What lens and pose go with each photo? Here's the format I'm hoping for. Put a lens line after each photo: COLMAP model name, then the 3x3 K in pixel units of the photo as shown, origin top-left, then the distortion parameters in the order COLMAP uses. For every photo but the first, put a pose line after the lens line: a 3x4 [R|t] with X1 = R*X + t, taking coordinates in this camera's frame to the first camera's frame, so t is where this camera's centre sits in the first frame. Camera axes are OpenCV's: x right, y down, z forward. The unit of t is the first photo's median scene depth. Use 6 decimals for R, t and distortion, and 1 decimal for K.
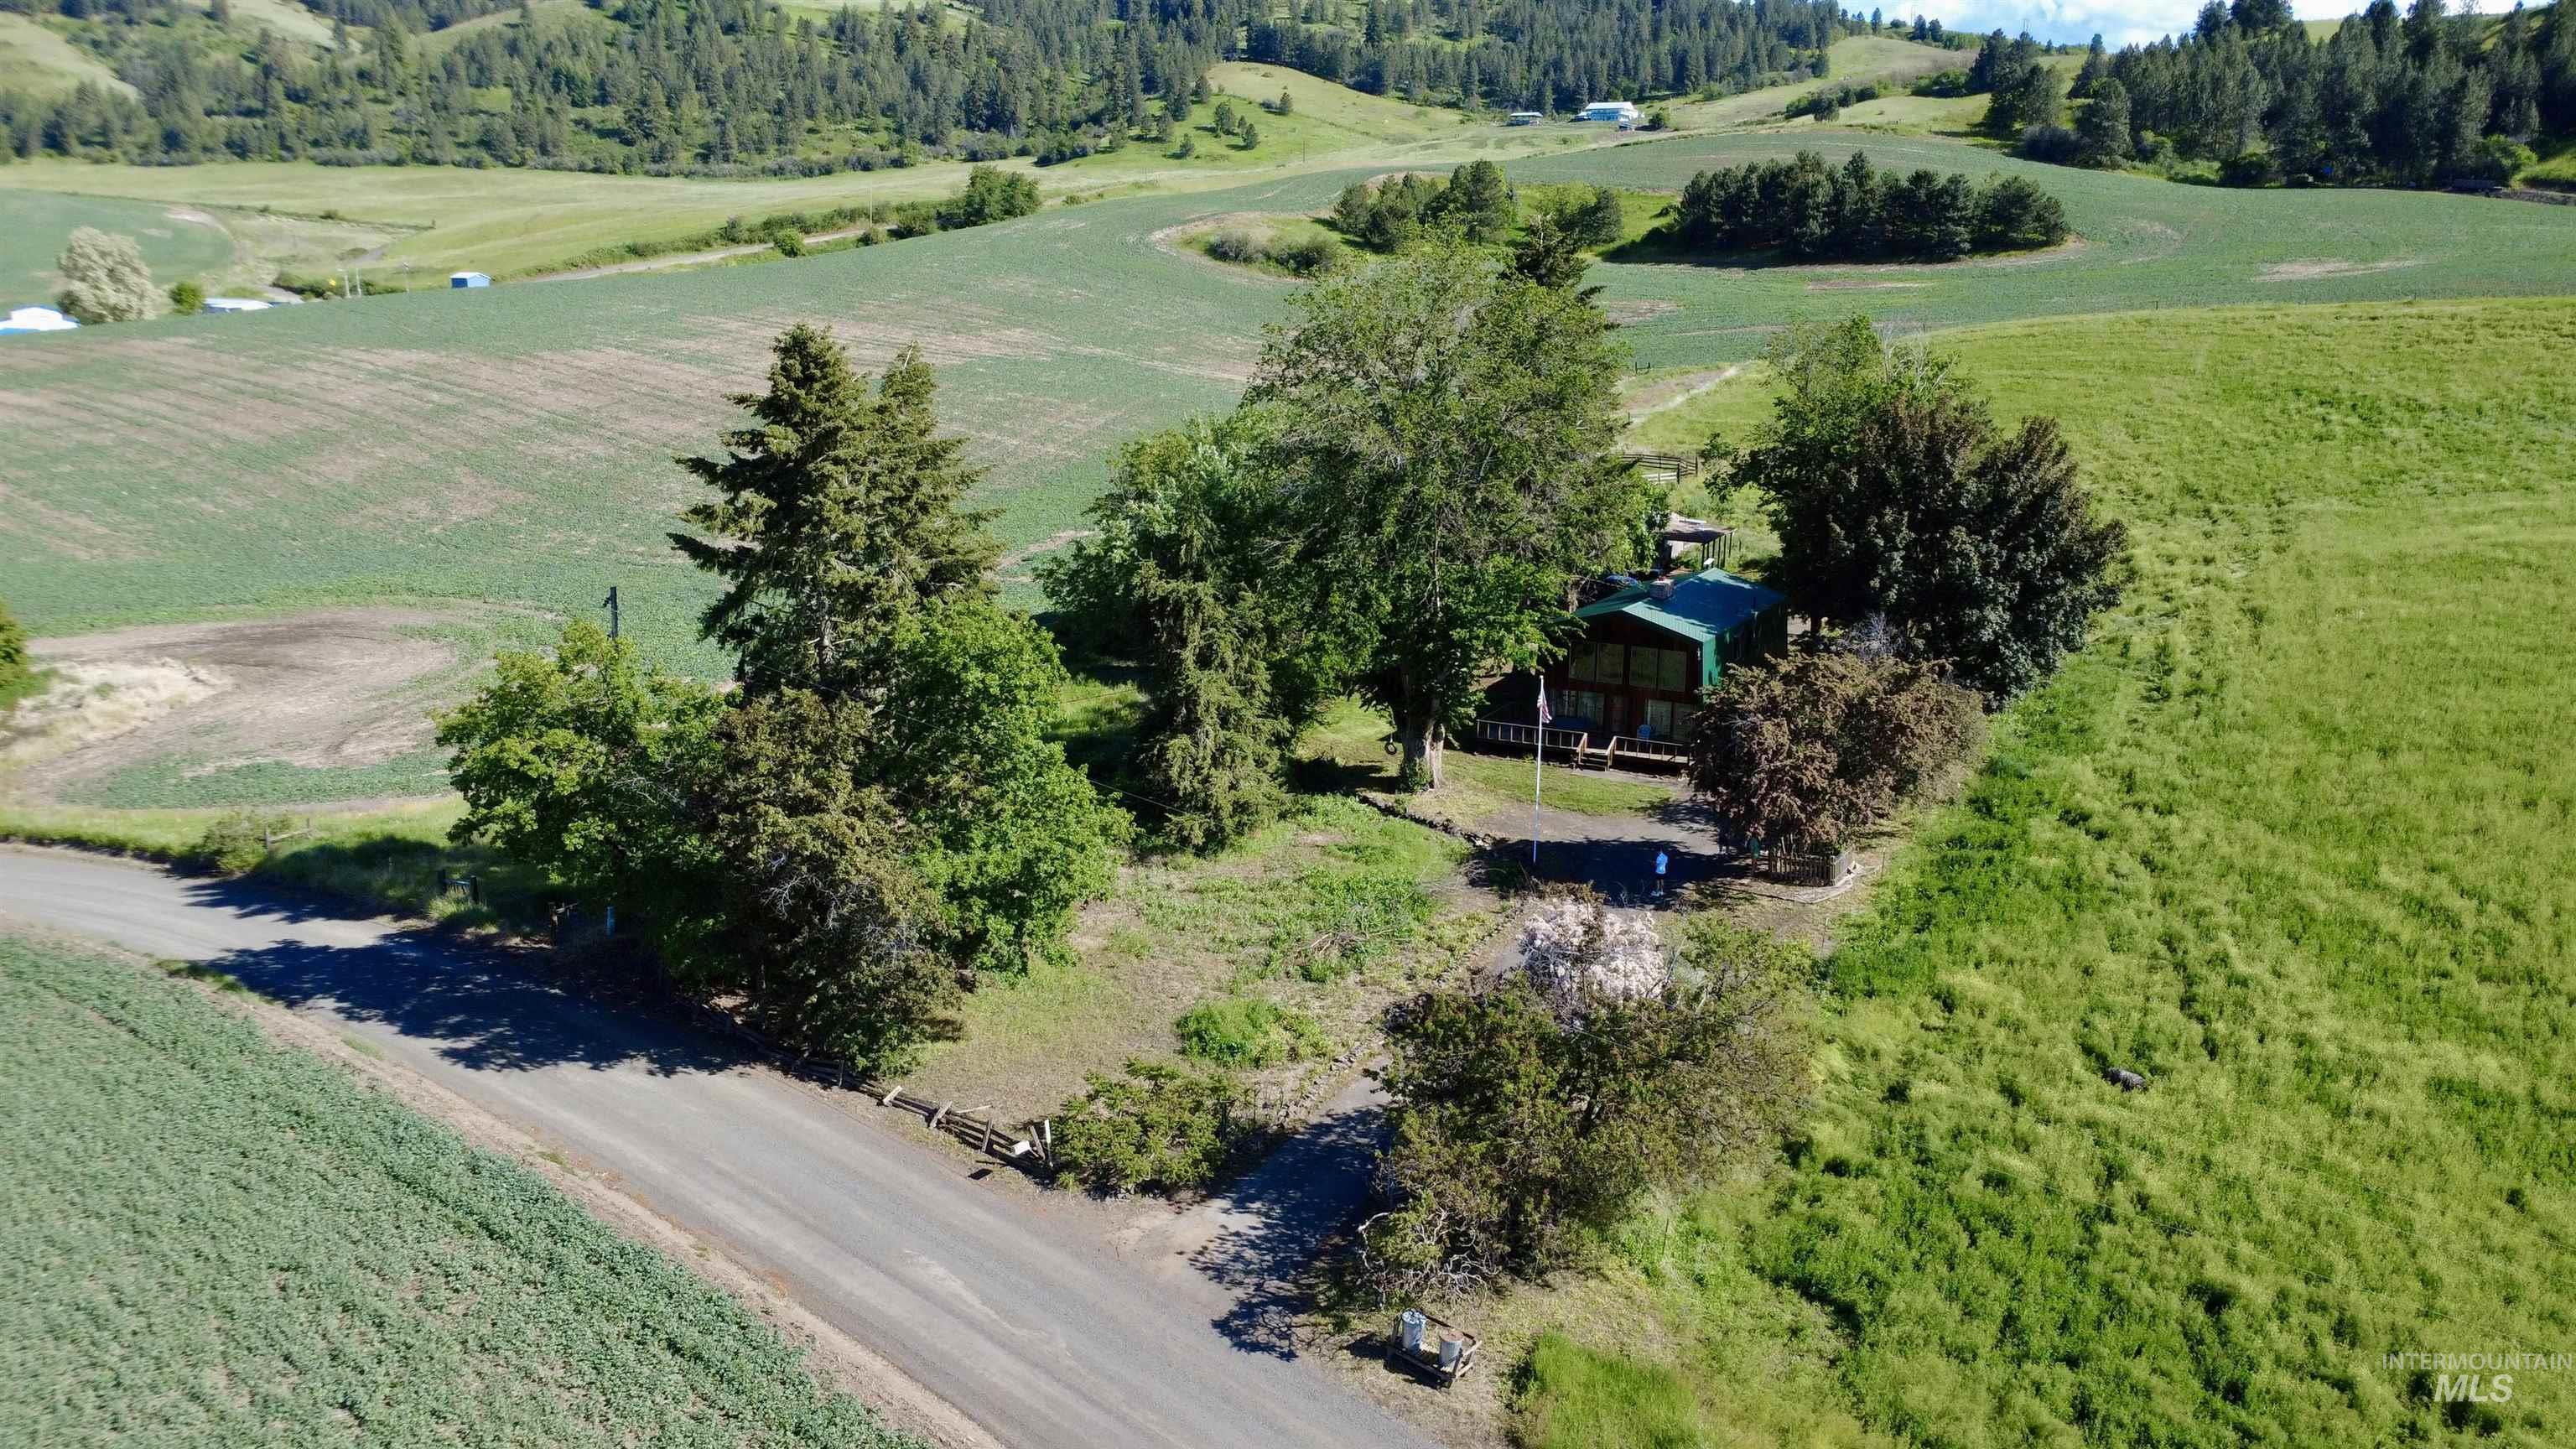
lens RADIAL K [[1929.5, 0, 1287.2], [0, 1929.5, 727.6], [0, 0, 1]] dist [0.007395, -0.007443]
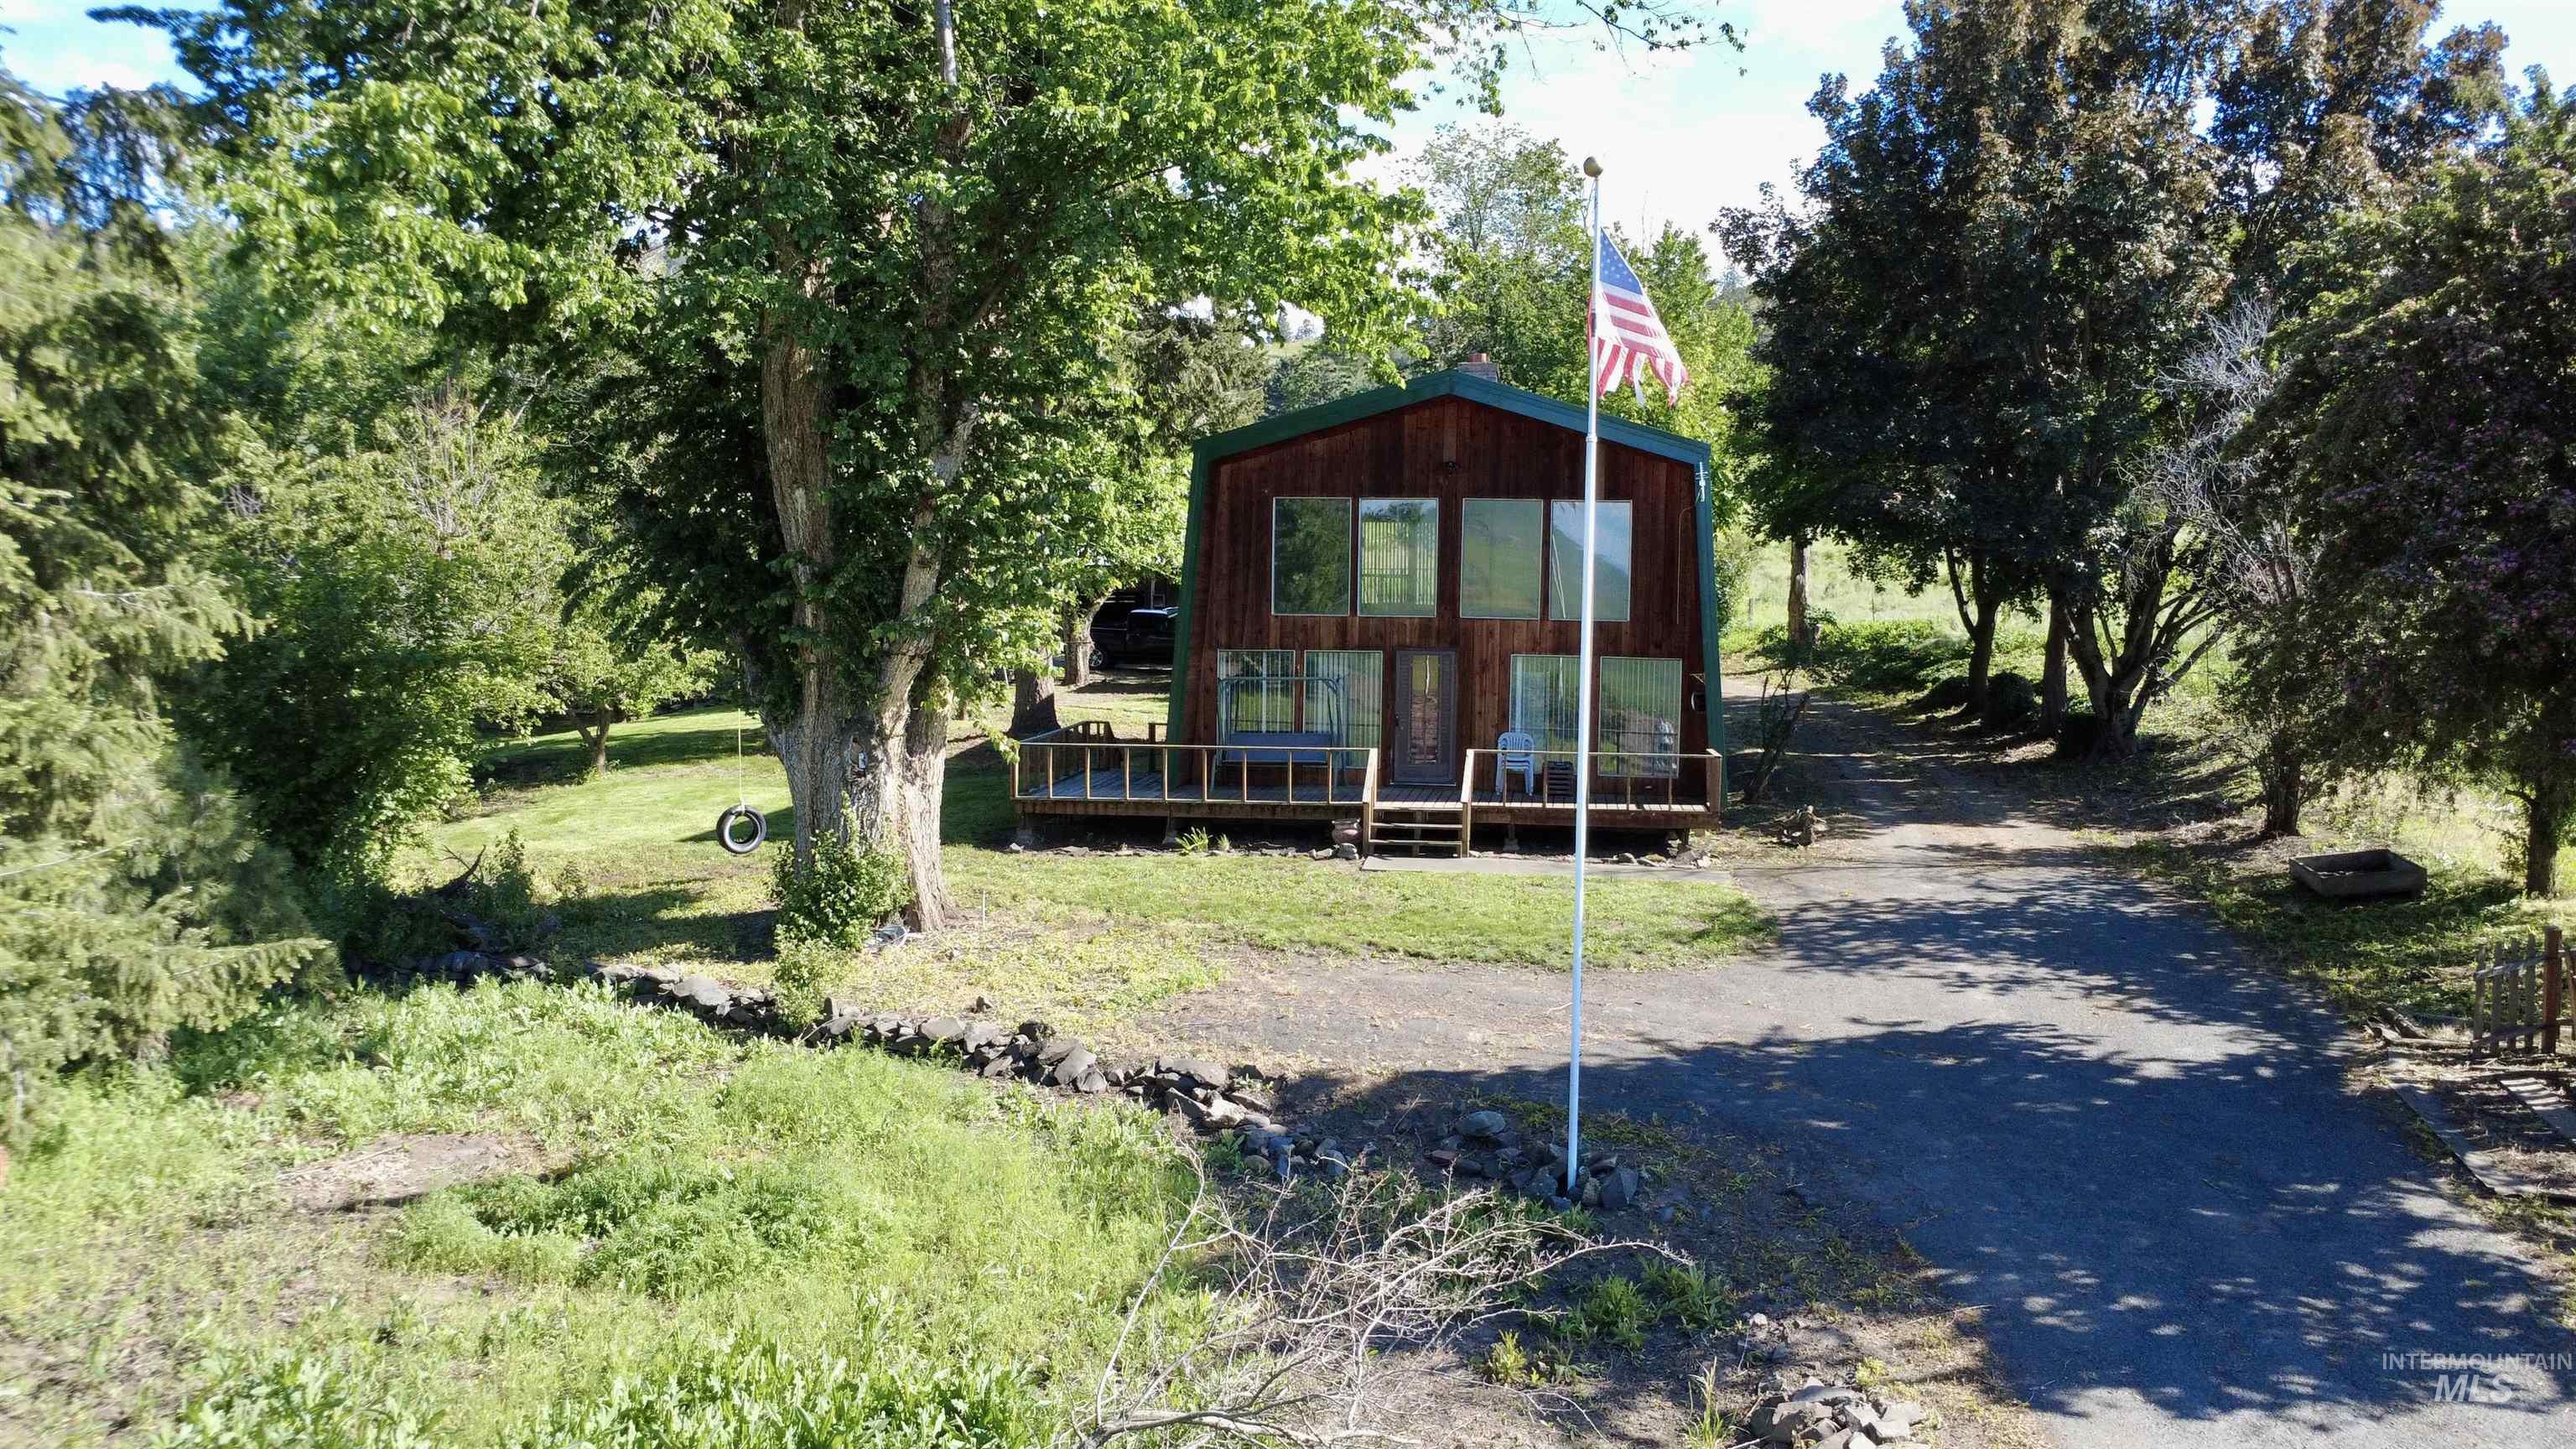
lens RADIAL K [[1922.3, 0, 1296.7], [0, 1922.3, 732.6], [0, 0, 1]] dist [0.004849, -0.001211]
pose [[0.933397, -0.025459, 0.357941, 0.009143], [0.082453, 0.986008, -0.144880, 0.013594], [-0.349244, 0.164744, 0.922436, 0.215938]]
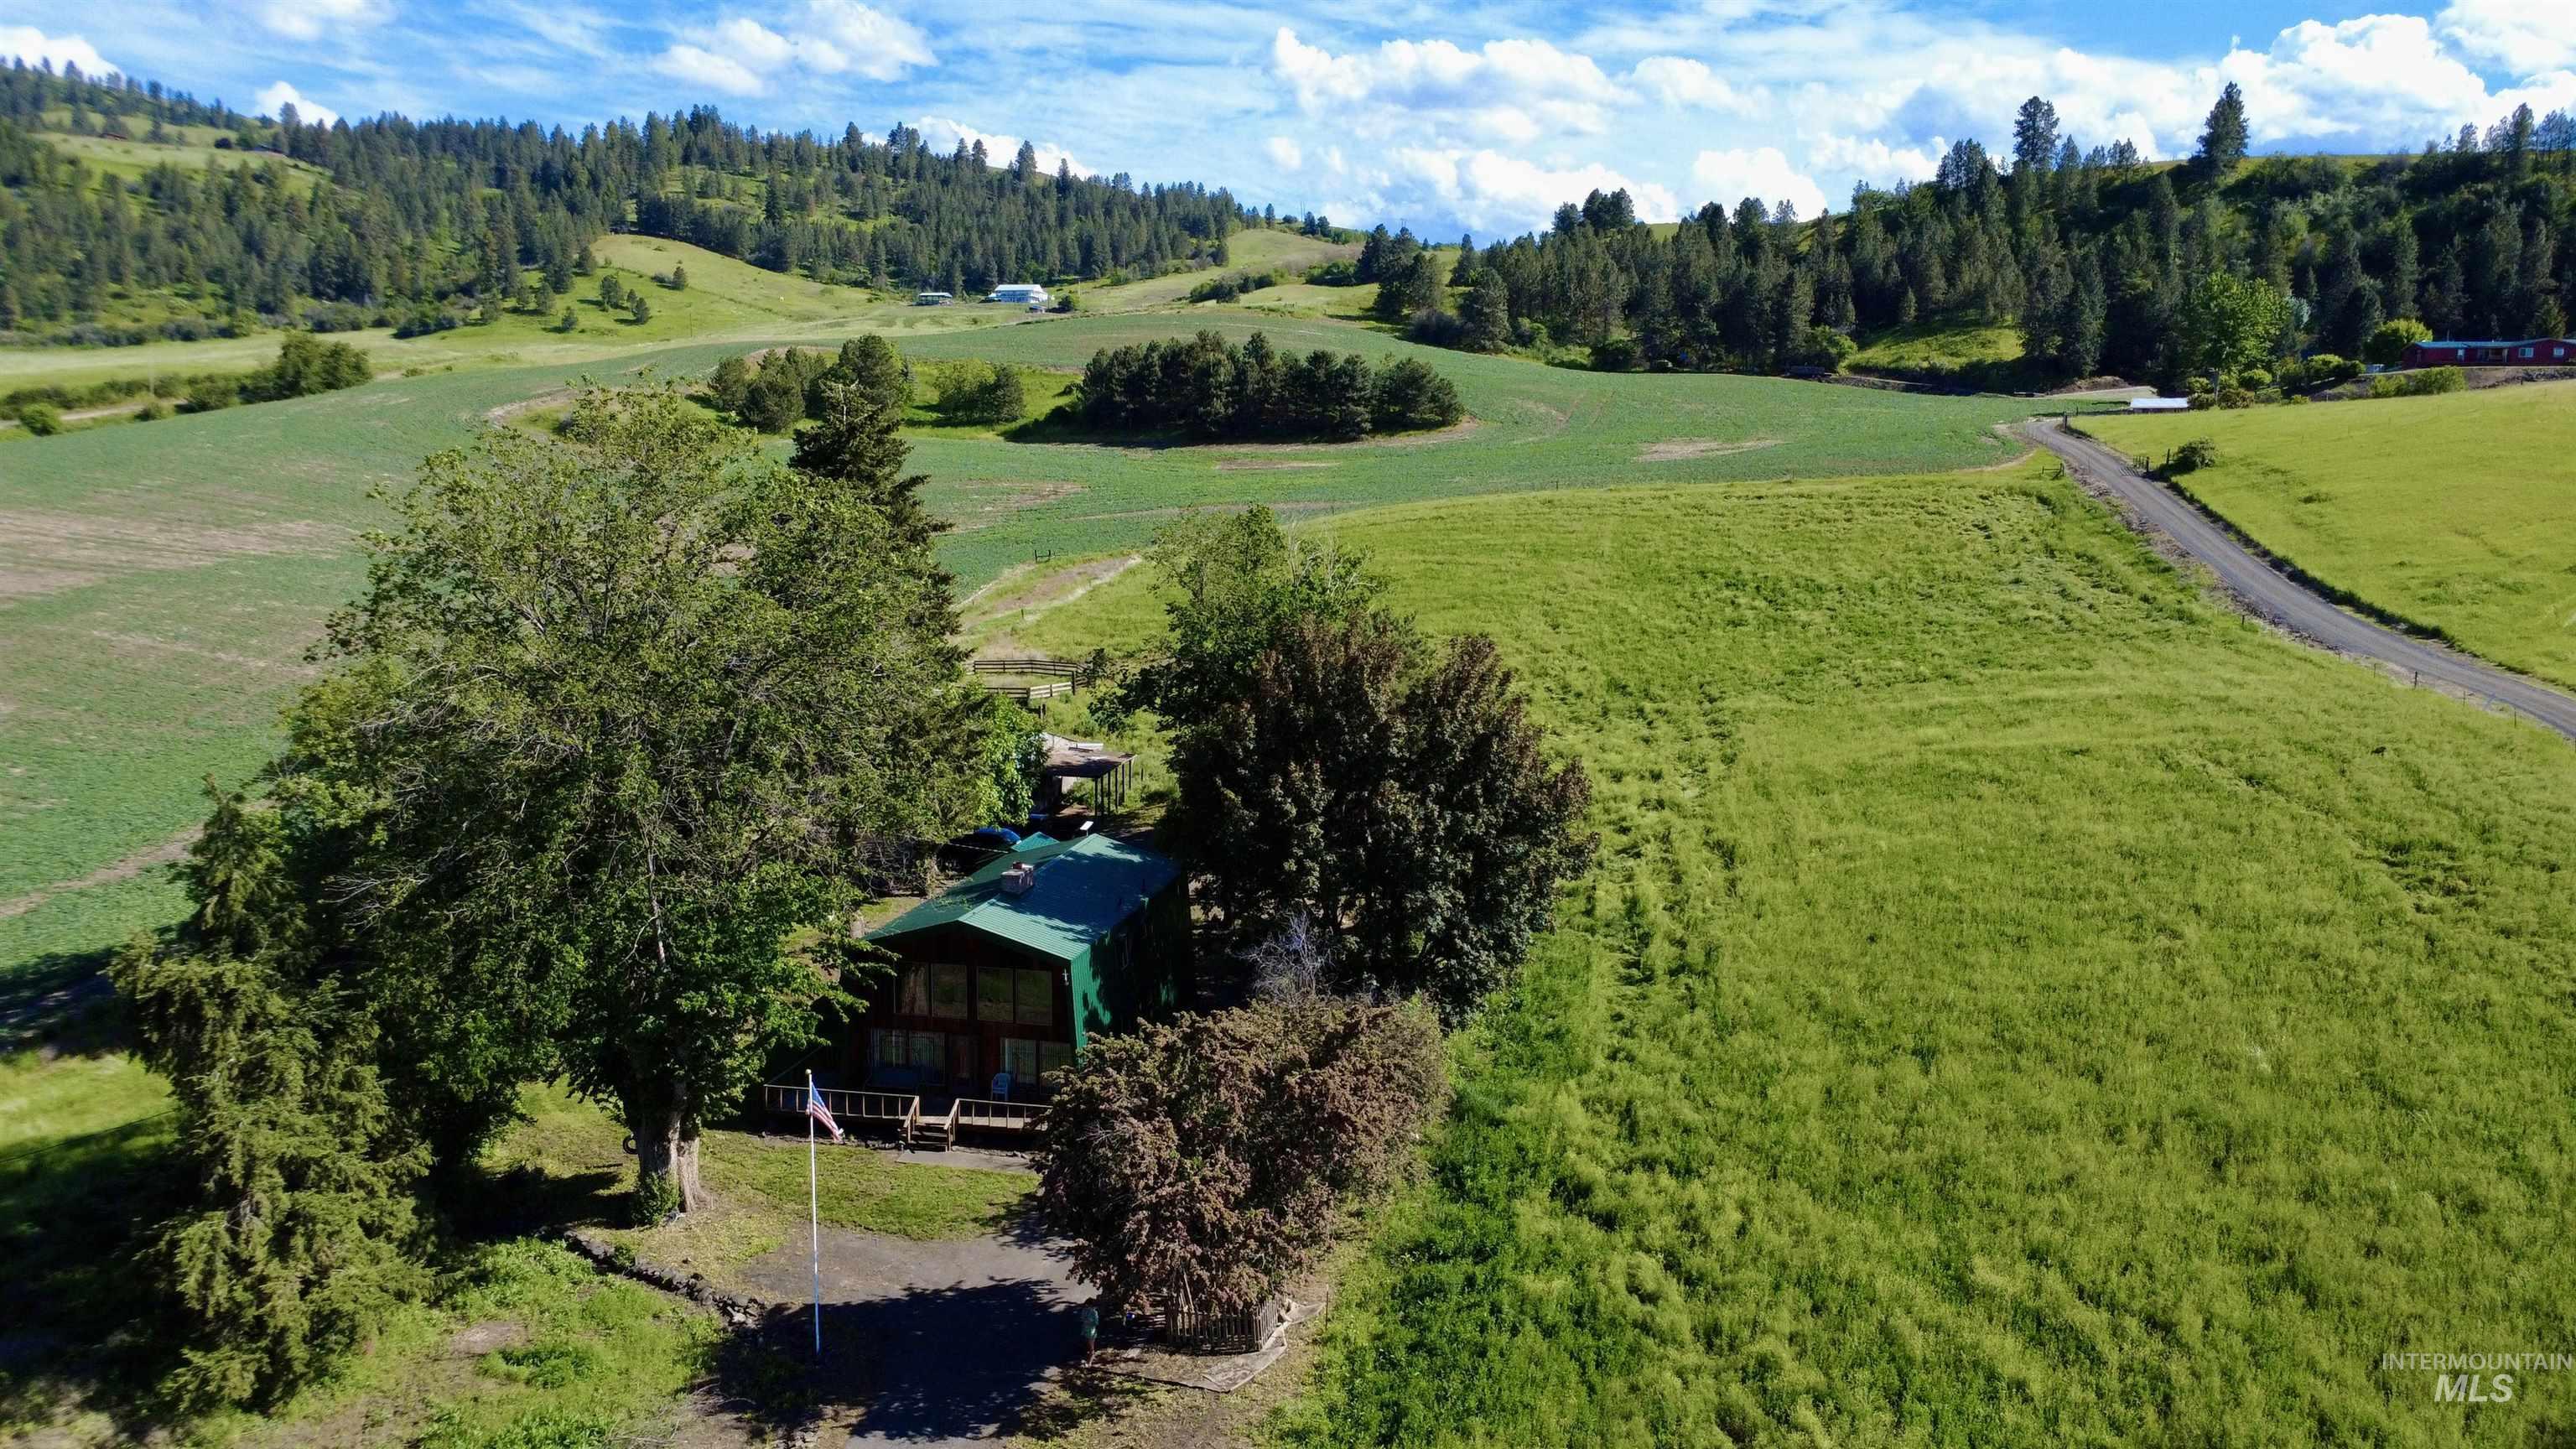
lens RADIAL K [[1929.5, 0, 1287.2], [0, 1929.5, 727.6], [0, 0, 1]] dist [0.007395, -0.007443]
pose [[0.958632, -0.042730, 0.281422, 0.027627], [0.067616, 0.994554, -0.079318, -0.020227], [-0.276500, 0.095065, 0.956300, 0.081658]]
